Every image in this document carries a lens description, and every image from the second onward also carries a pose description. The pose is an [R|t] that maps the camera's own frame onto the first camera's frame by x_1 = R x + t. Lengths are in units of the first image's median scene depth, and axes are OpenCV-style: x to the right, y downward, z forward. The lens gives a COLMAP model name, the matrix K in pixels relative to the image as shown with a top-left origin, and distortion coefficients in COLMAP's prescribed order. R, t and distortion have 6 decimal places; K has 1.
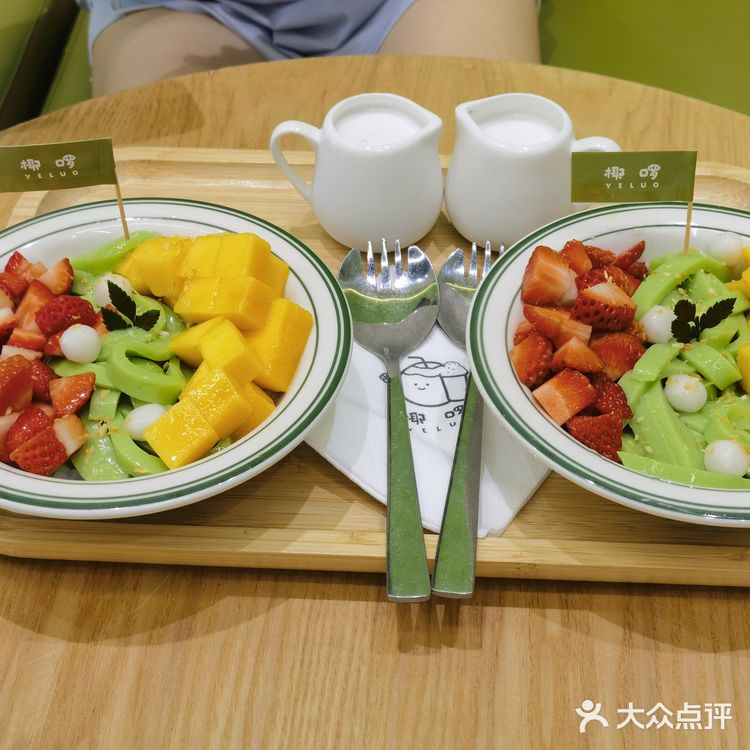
lens RADIAL K [[1538.0, 0, 375.0], [0, 1538.0, 375.0], [0, 0, 1]] dist [0.020829, -0.657541]
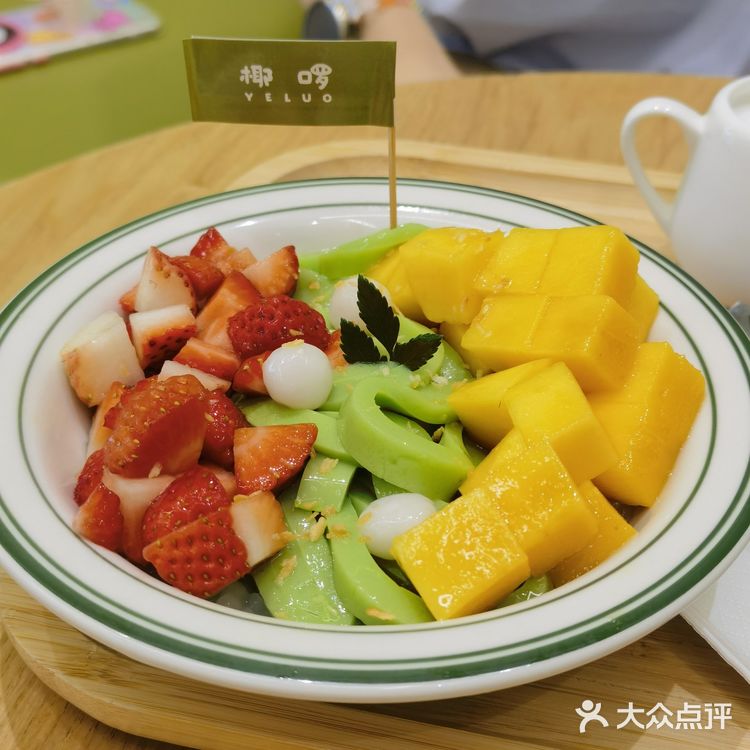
lens RADIAL K [[1453.8, 0, 375.0], [0, 1453.8, 375.0], [0, 0, 1]] dist [0.100433, -0.254251]
pose [[0.984640, 0.125351, -0.121539, -0.097137], [-0.137416, 0.985796, -0.096554, 0.028040], [0.107710, 0.111772, 0.987879, 0.466519]]
